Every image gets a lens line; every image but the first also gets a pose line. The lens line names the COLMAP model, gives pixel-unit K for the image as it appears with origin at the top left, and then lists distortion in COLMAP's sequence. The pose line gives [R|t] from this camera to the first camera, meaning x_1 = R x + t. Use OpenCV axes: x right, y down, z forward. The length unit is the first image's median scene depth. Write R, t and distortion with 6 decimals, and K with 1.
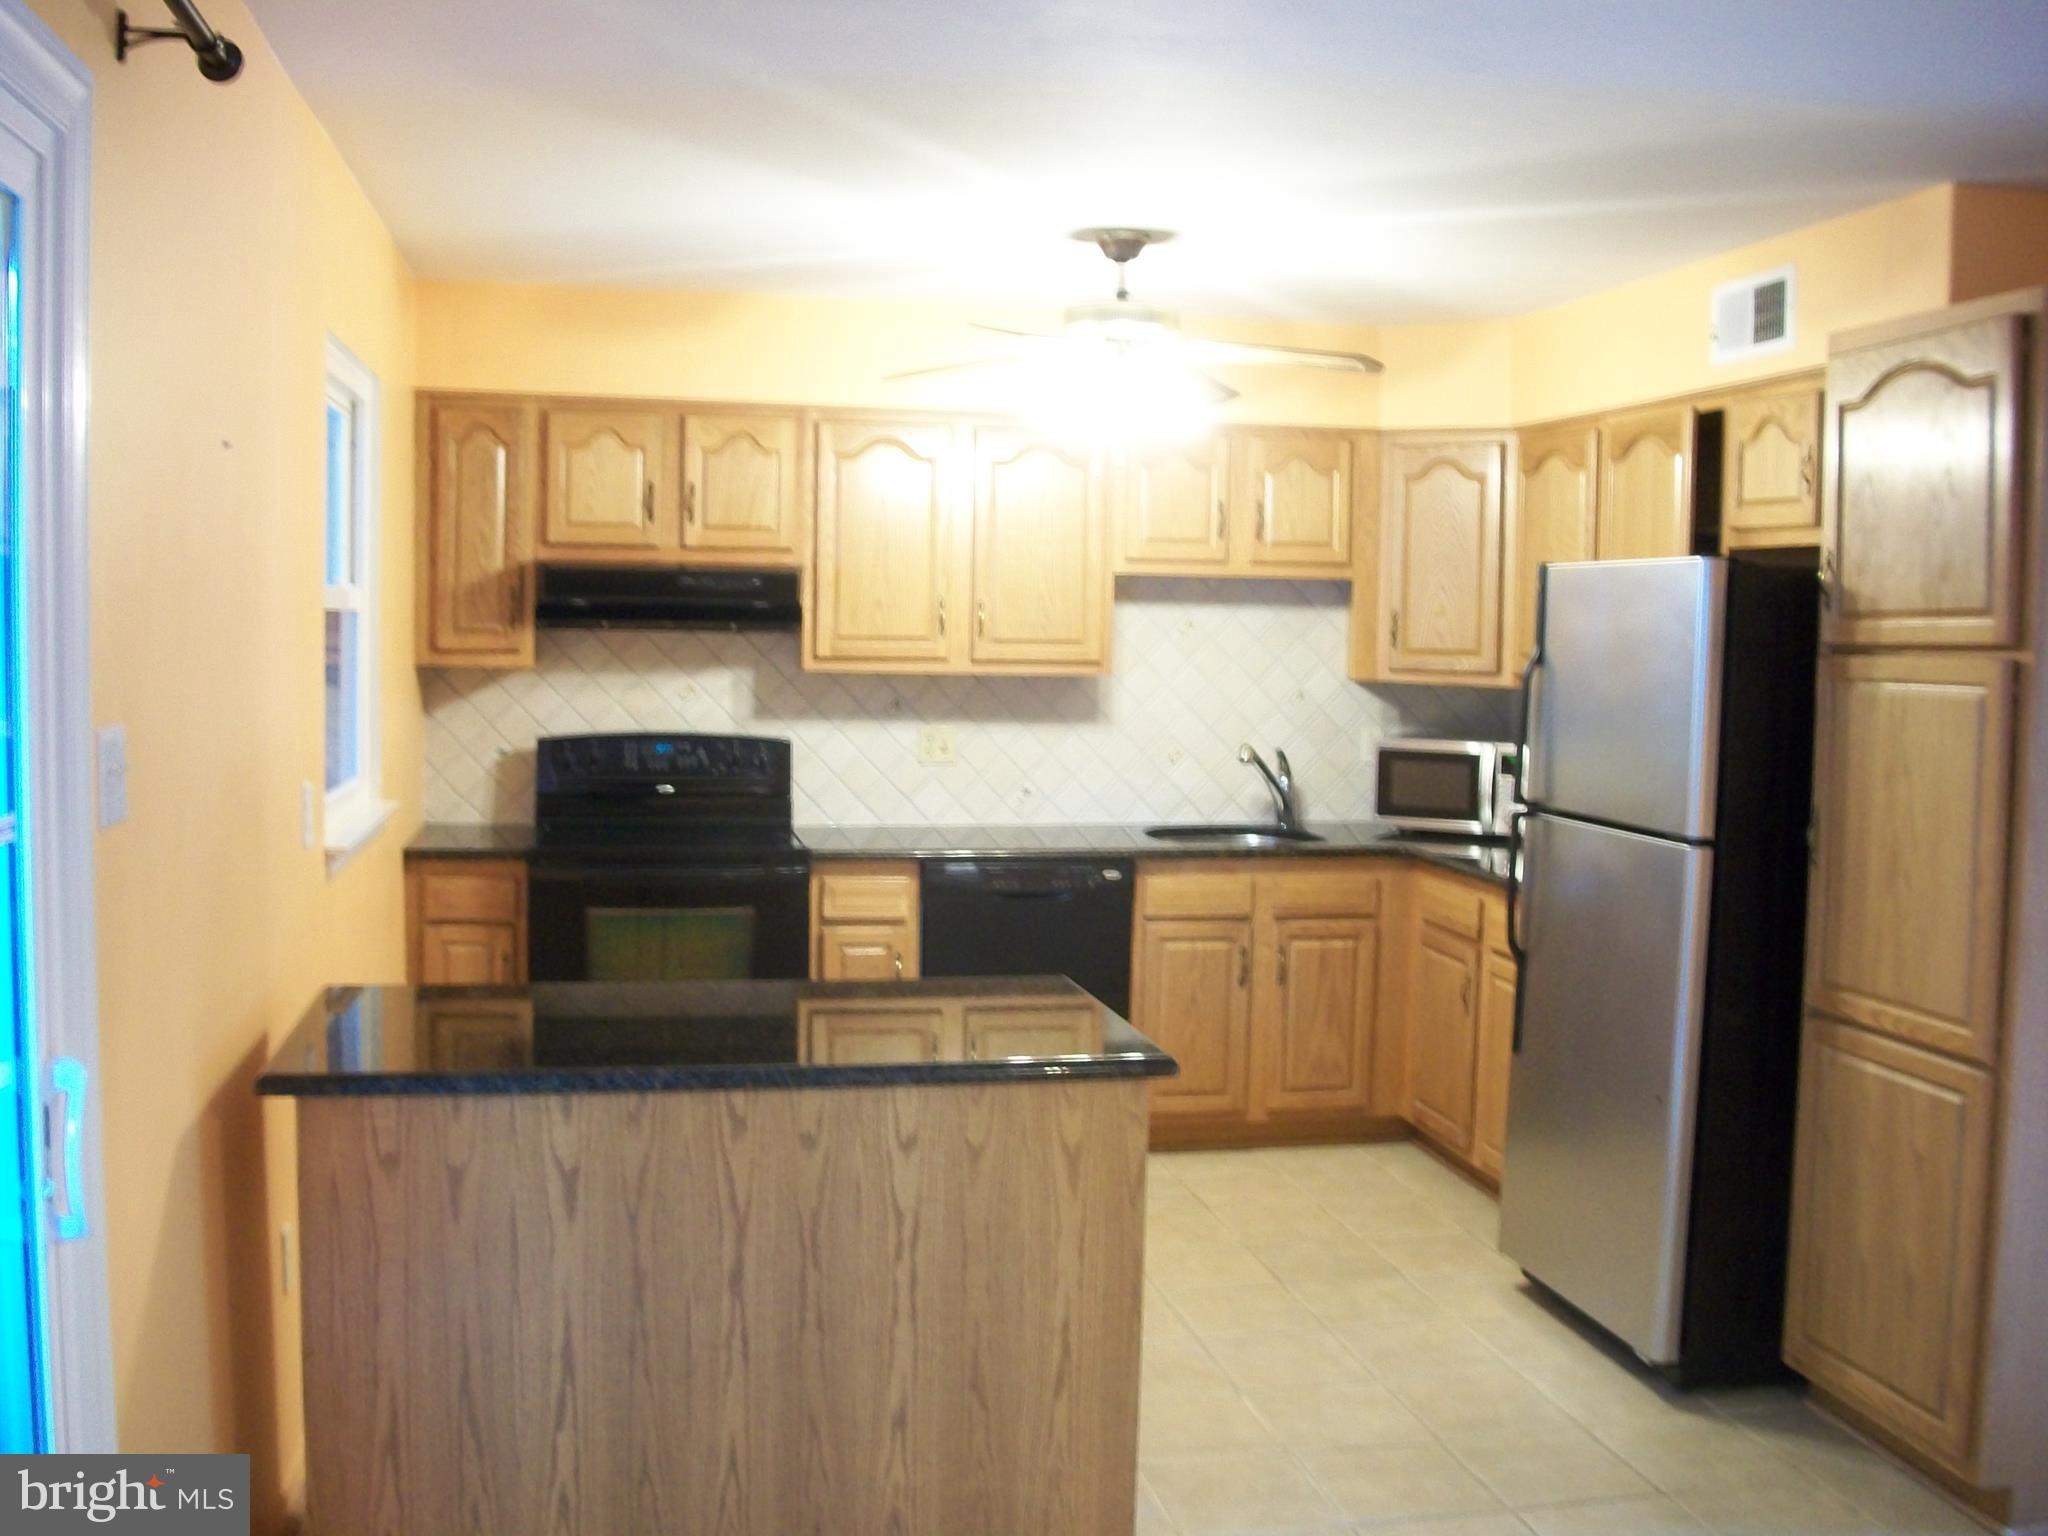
lens RADIAL K [[1924.4, 0, 1018.7], [0, 1924.4, 772.6], [0, 0, 1]] dist [-0.107500, 0.000000]
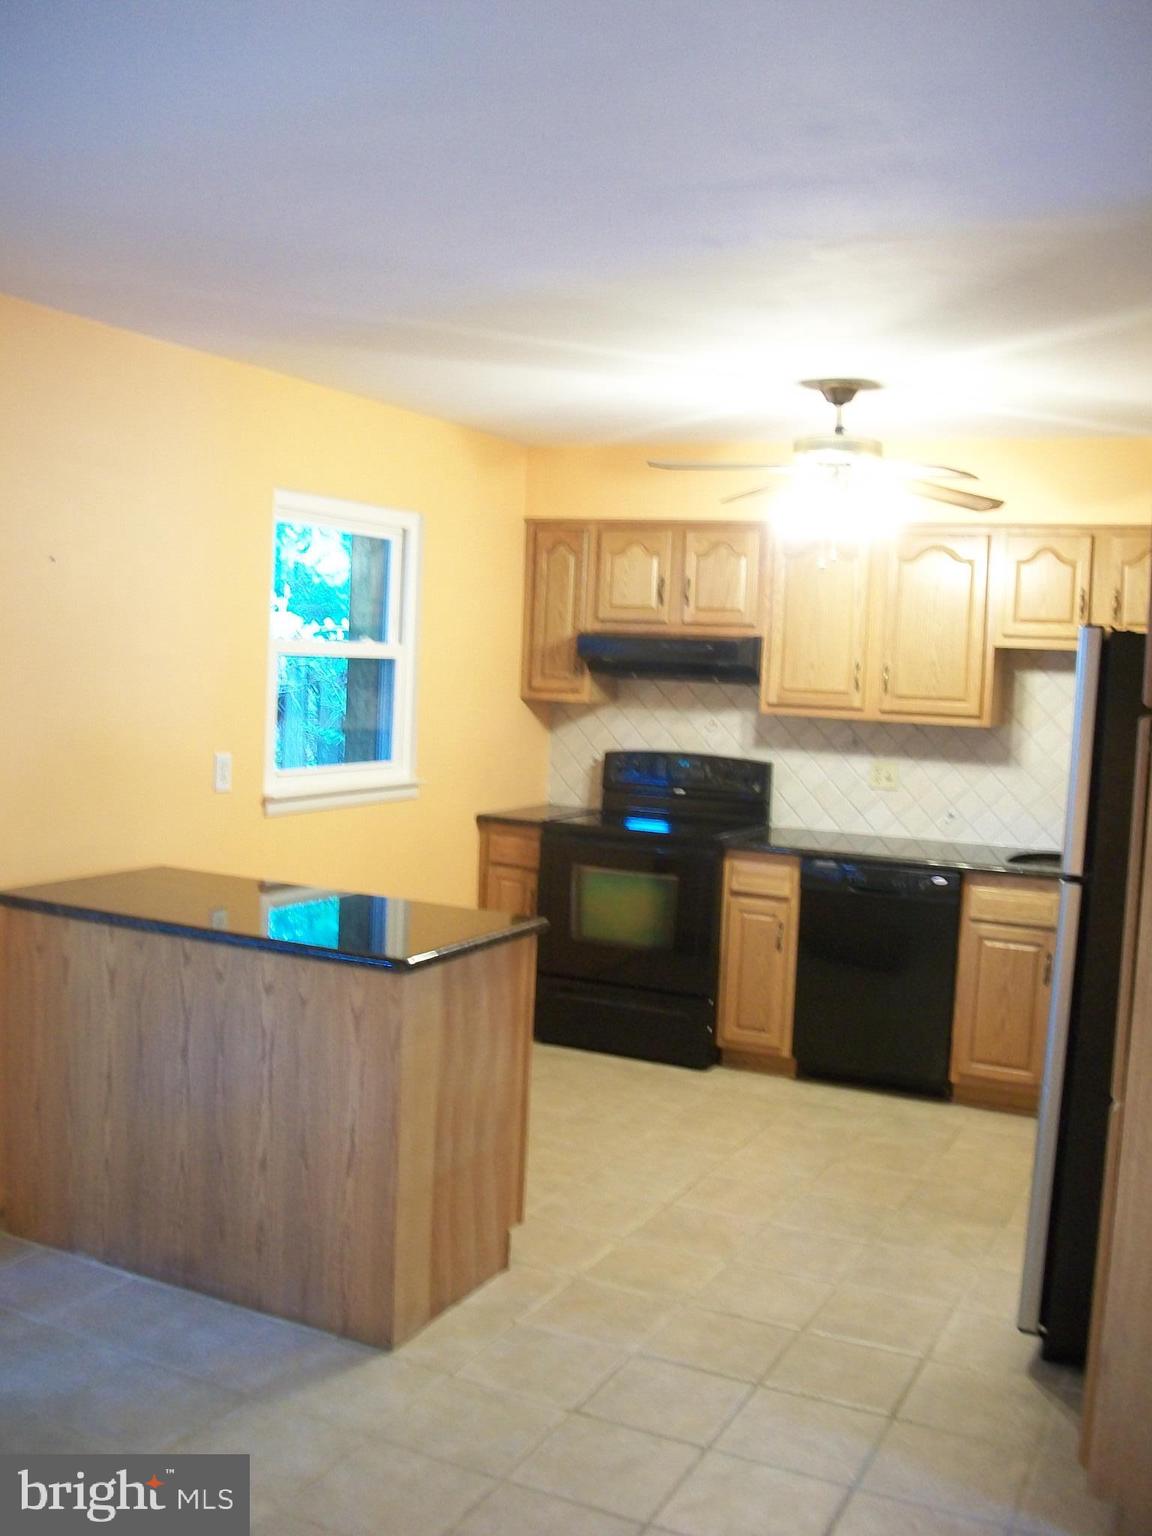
lens RADIAL K [[1443.3, 0, 577.1], [0, 1443.3, 760.4], [0, 0, 1]] dist [-0.107500, 0.000000]
pose [[0.805976, 0.058286, -0.589072, 0.412601], [-0.075605, 0.997126, -0.004783, -0.004052], [0.587100, 0.048392, 0.808067, 0.089935]]
